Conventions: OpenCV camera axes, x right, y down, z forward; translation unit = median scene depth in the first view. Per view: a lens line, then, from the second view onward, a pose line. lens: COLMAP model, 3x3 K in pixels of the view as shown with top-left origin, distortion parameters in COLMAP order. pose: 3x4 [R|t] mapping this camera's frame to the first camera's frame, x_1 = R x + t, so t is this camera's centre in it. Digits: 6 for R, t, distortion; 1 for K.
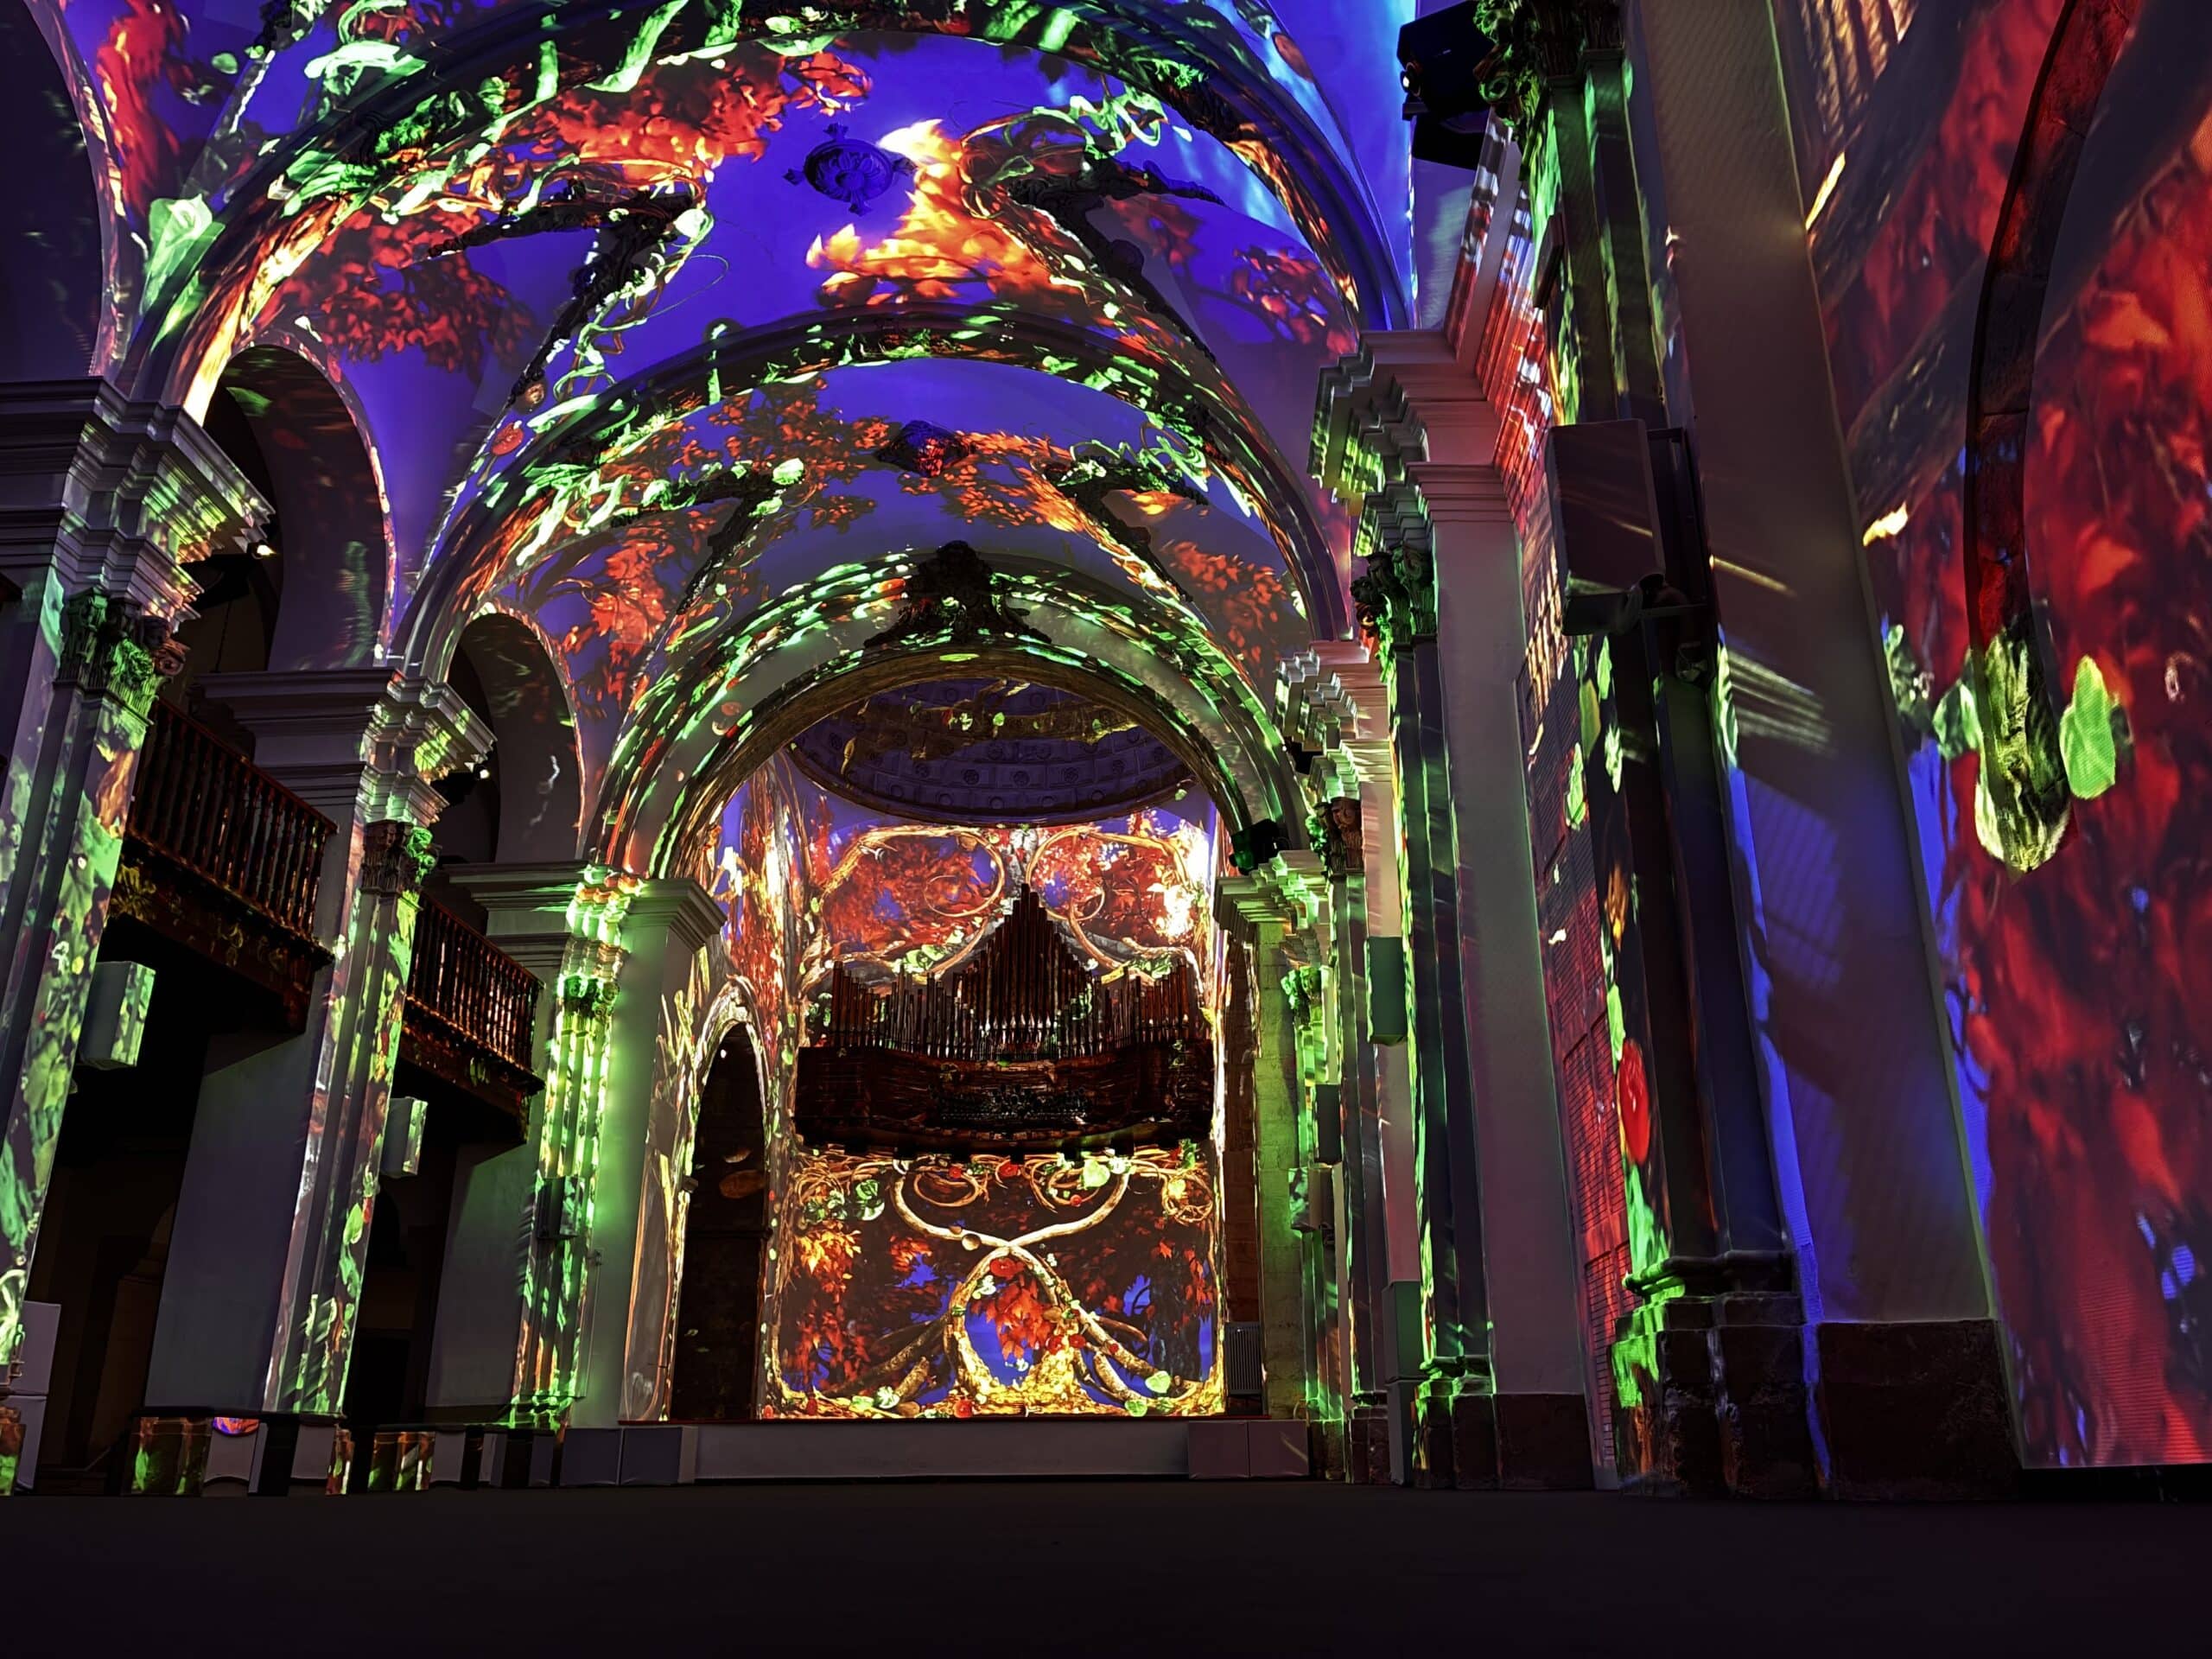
lens RADIAL K [[1677.9, 0, 1101.6], [0, 1677.9, 832.0], [0, 0, 1]] dist [0.028448, -0.003616]
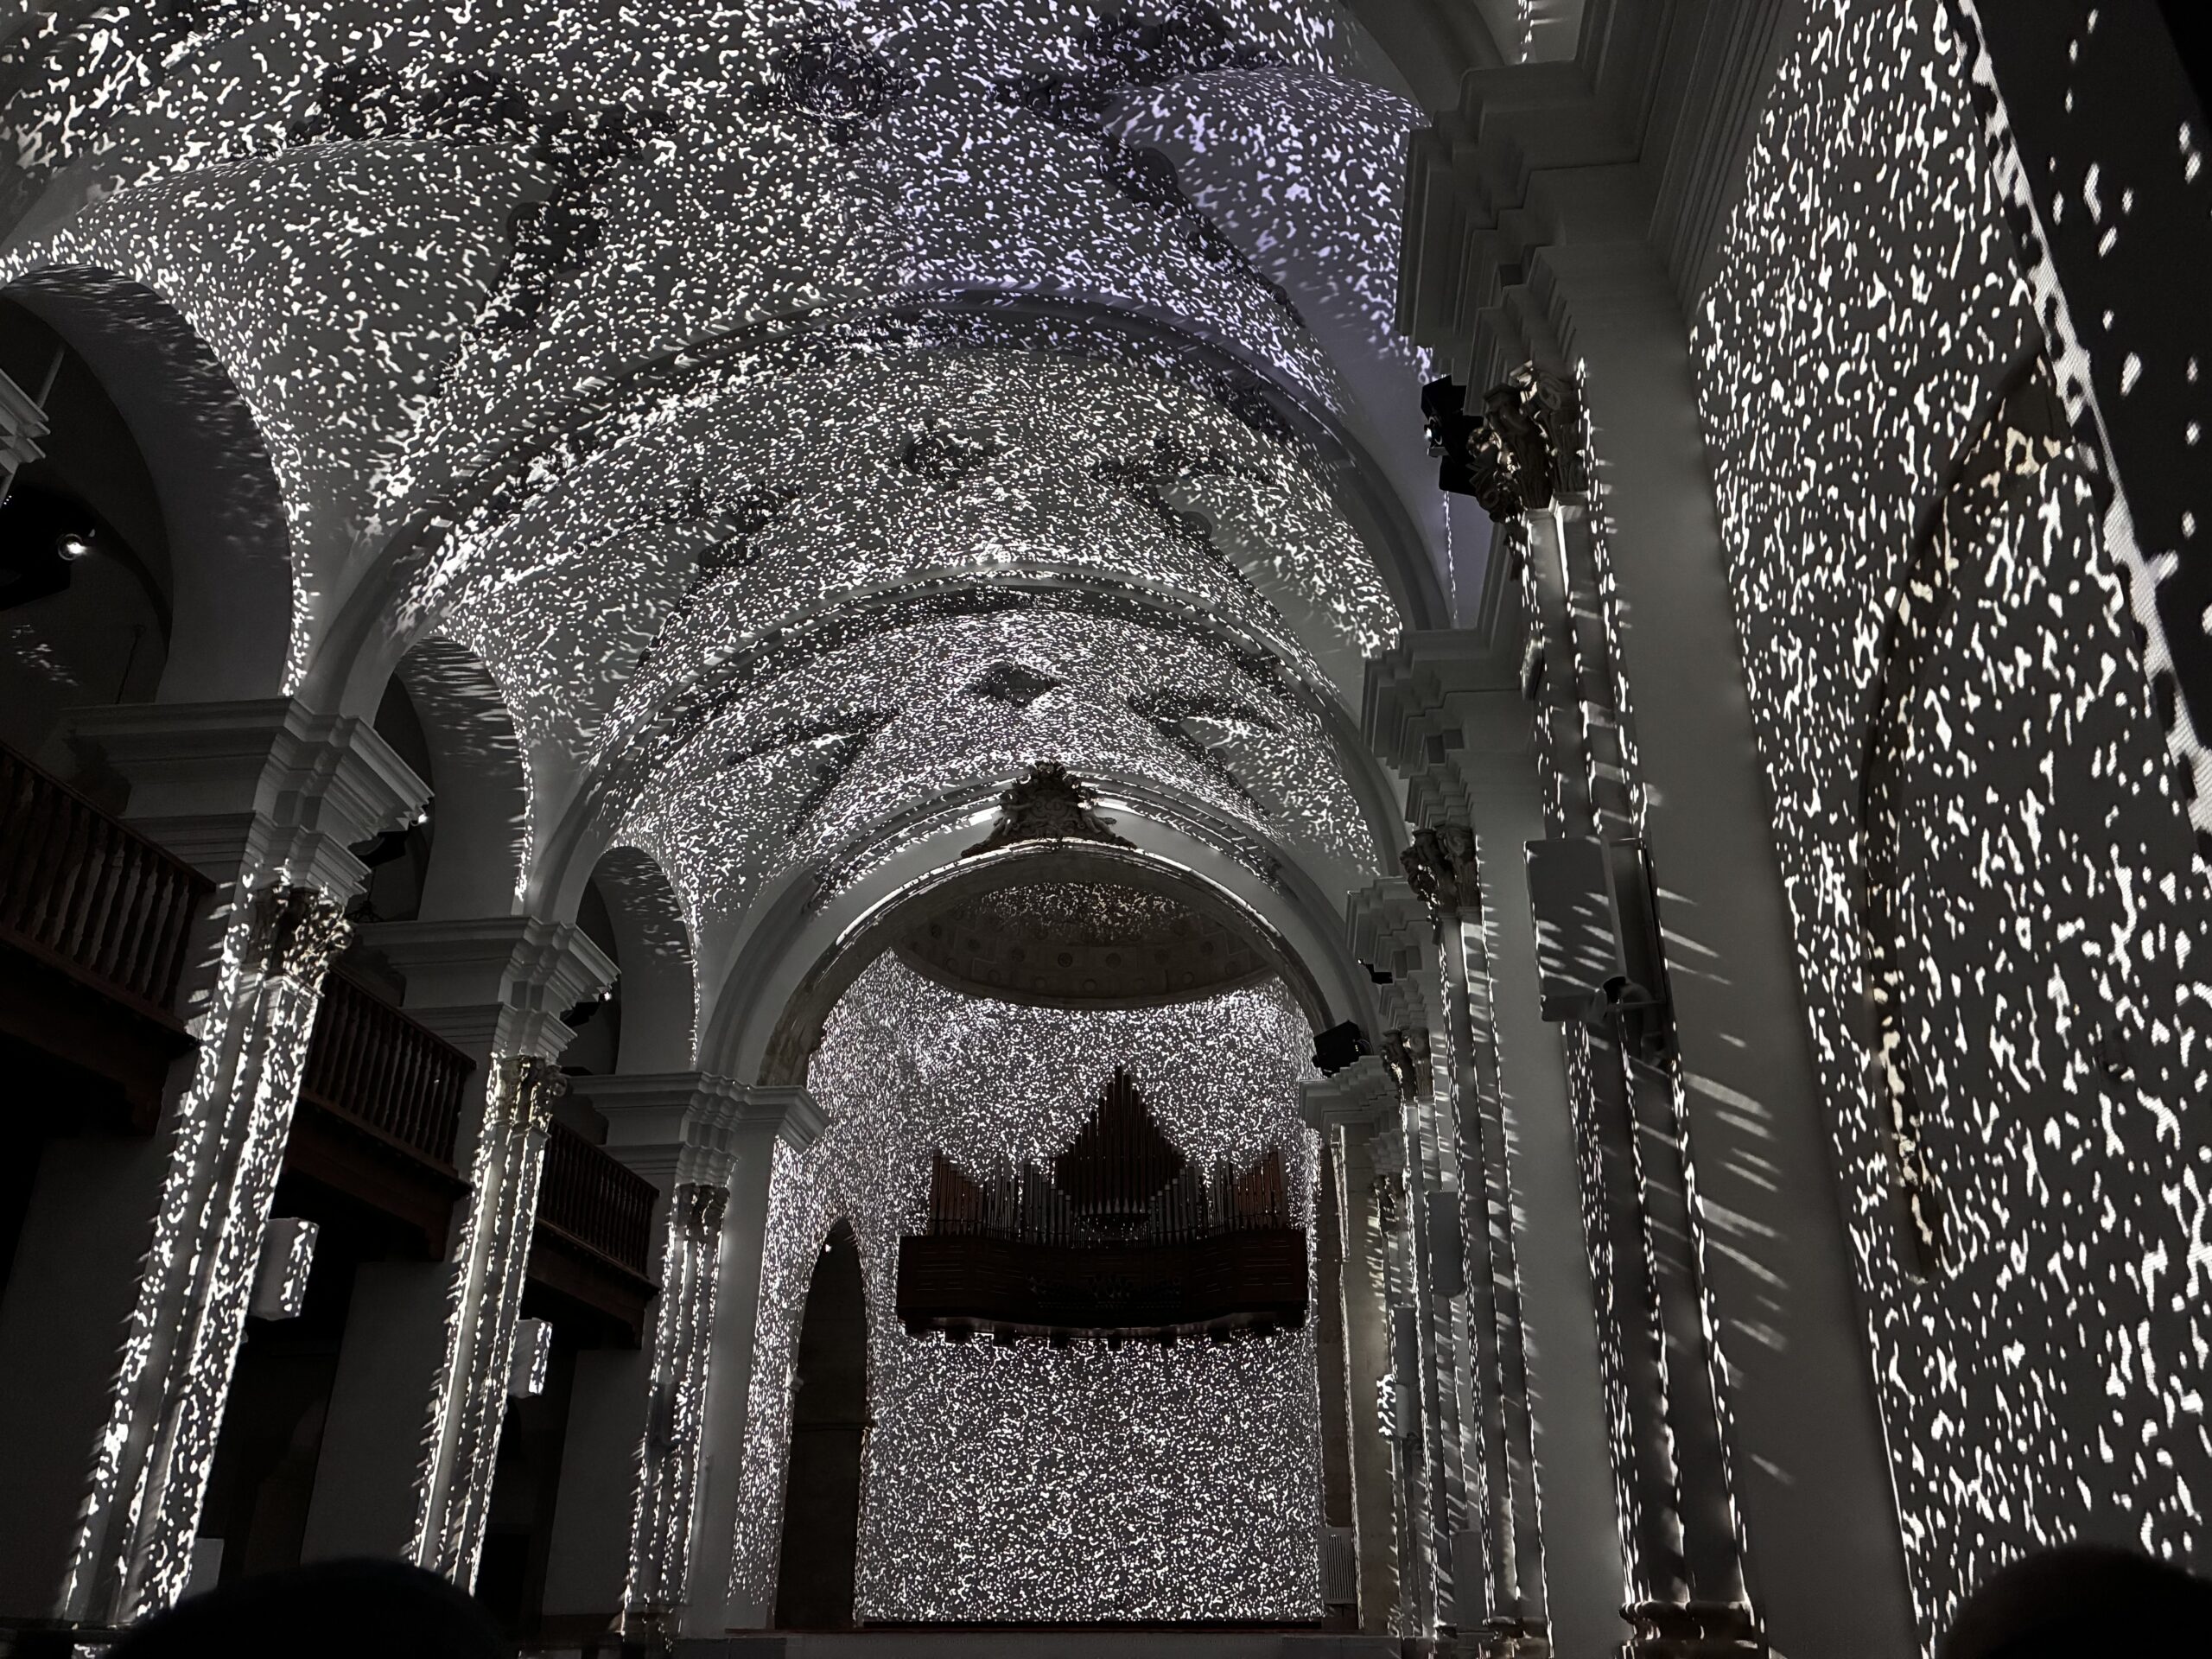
lens RADIAL K [[1691.2, 0, 1093.5], [0, 1691.2, 807.0], [0, 0, 1]] dist [-0.030196, 0.200311]
pose [[0.997659, -0.023172, -0.064338, 0.020885], [0.016744, 0.994975, -0.098710, -0.066404], [0.066302, 0.097402, 0.993034, -0.088154]]
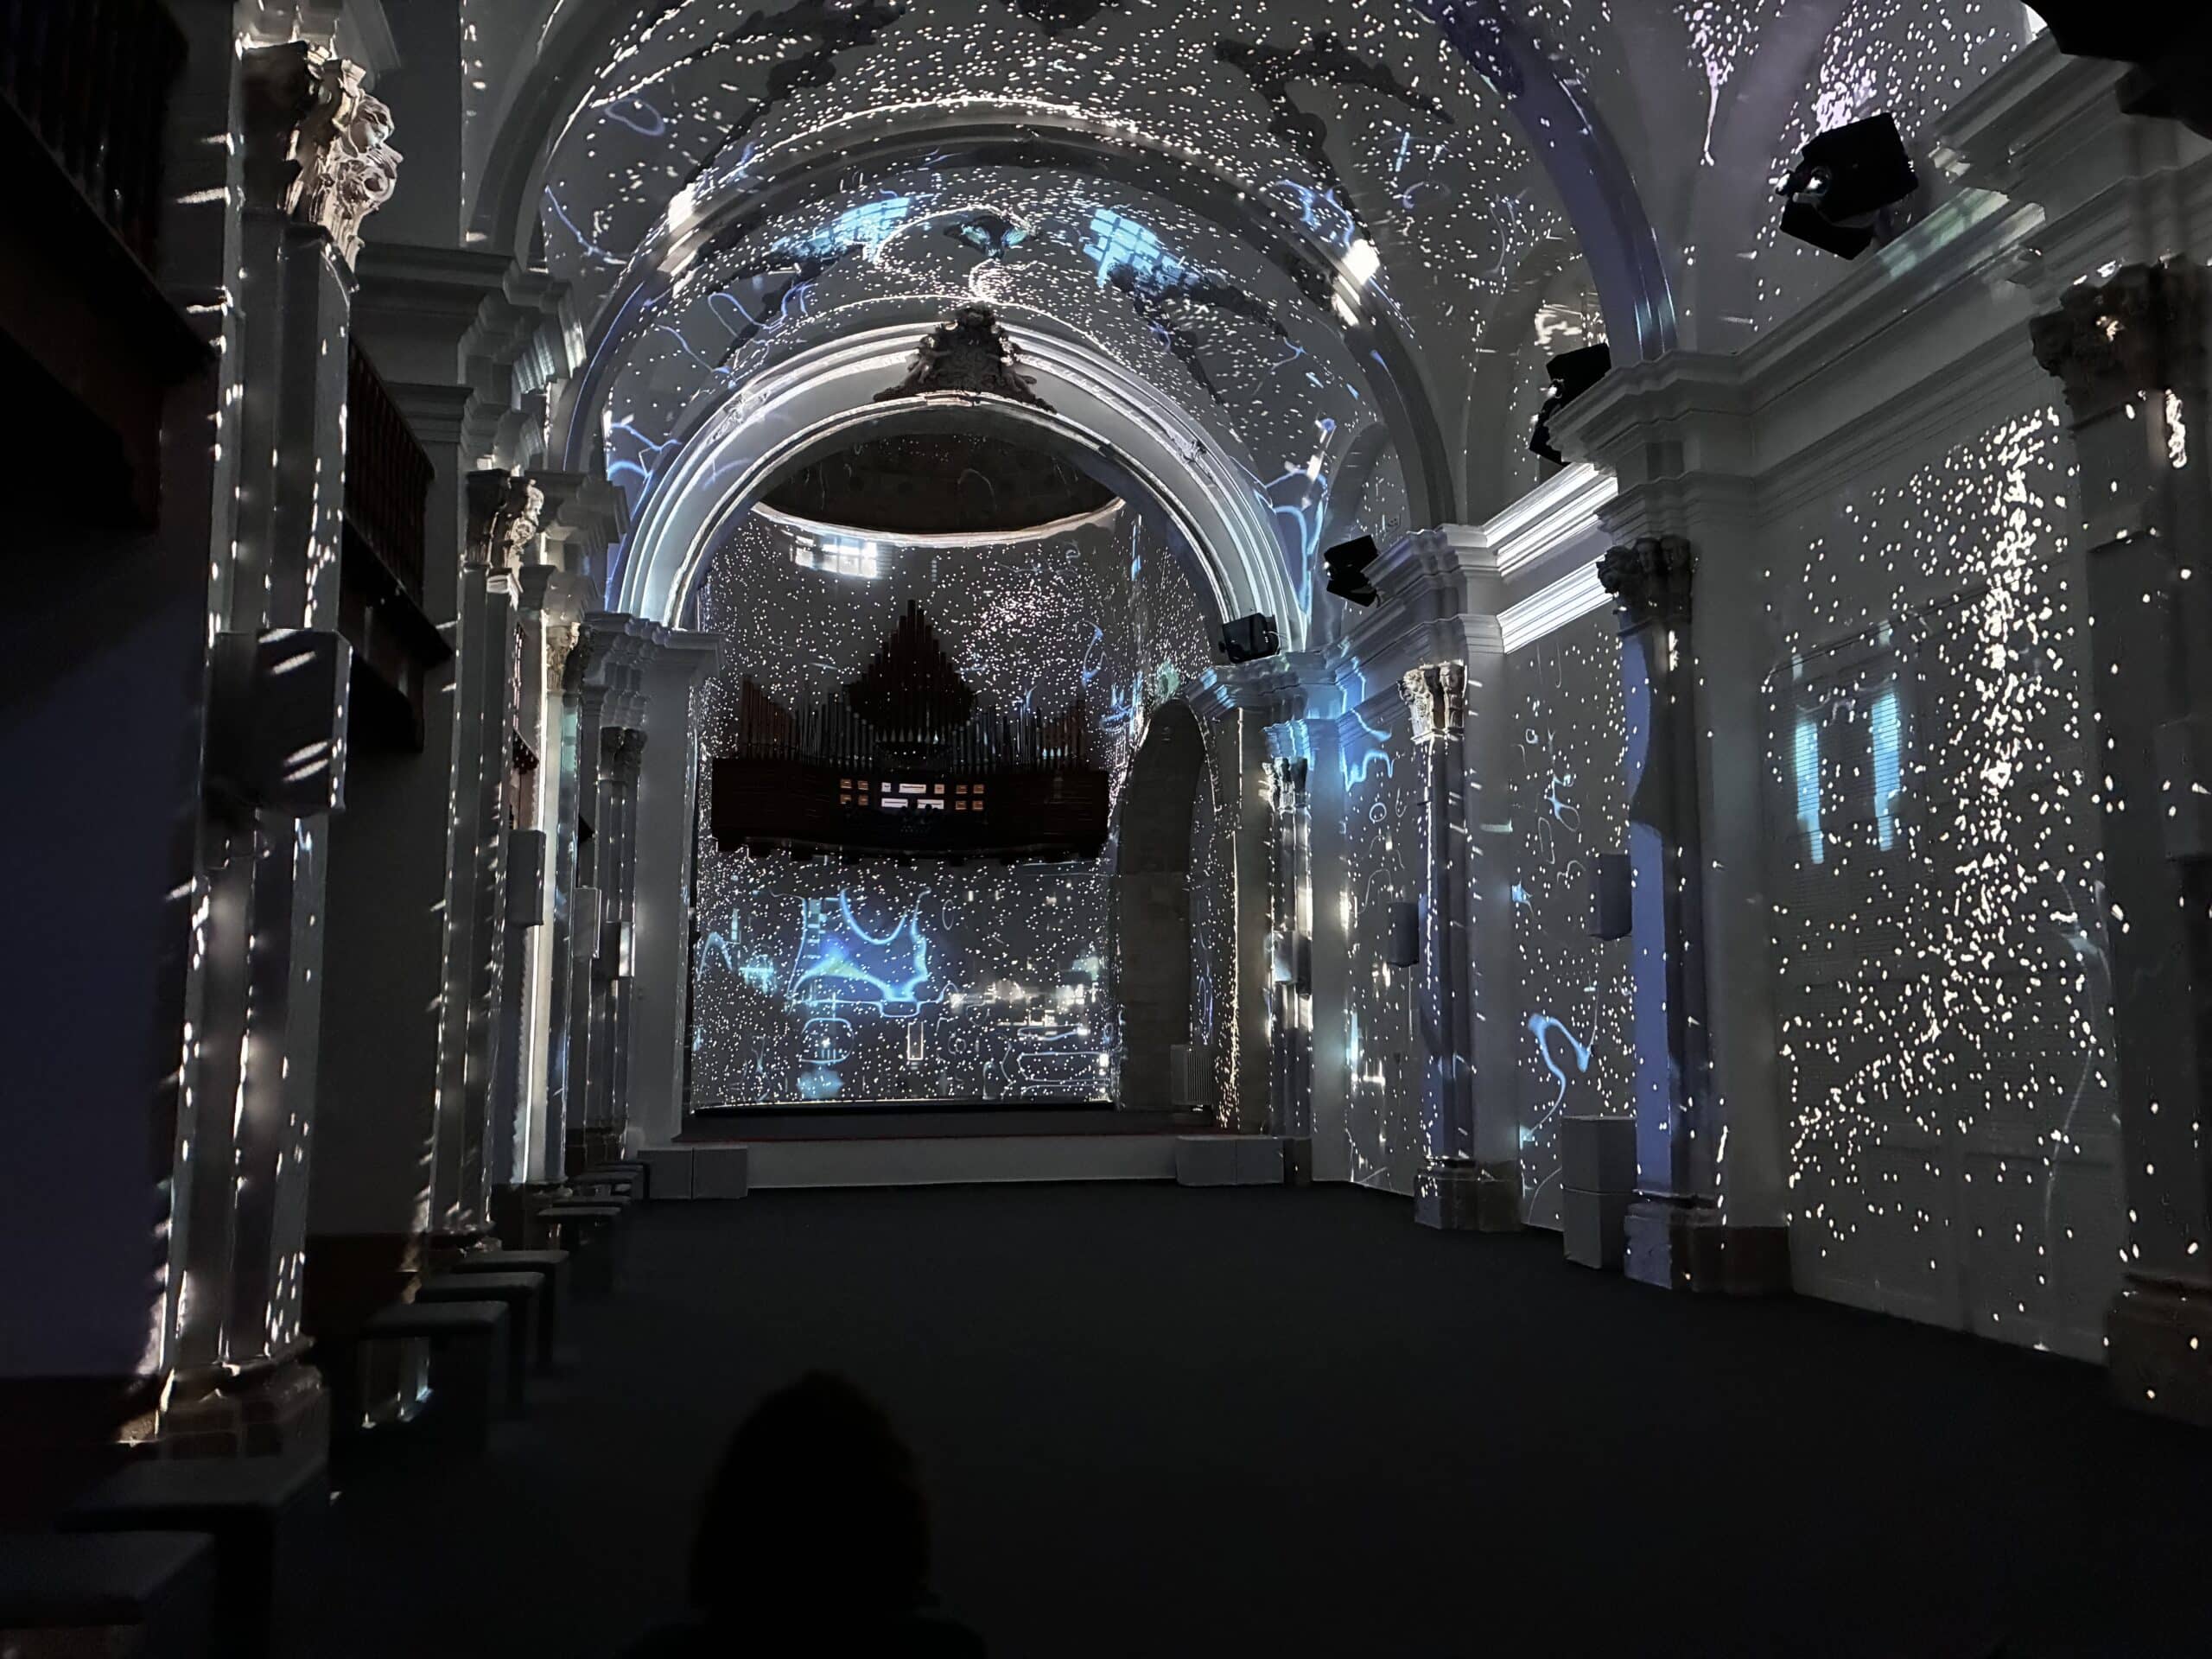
lens RADIAL K [[1694.6, 0, 1106.0], [0, 1694.6, 829.5], [0, 0, 1]] dist [0.002639, -0.004604]
pose [[0.969897, 0.034823, 0.241014, -0.443581], [-0.089068, 0.971874, 0.218010, -0.173768], [-0.226643, -0.232914, 0.945719, -0.089923]]
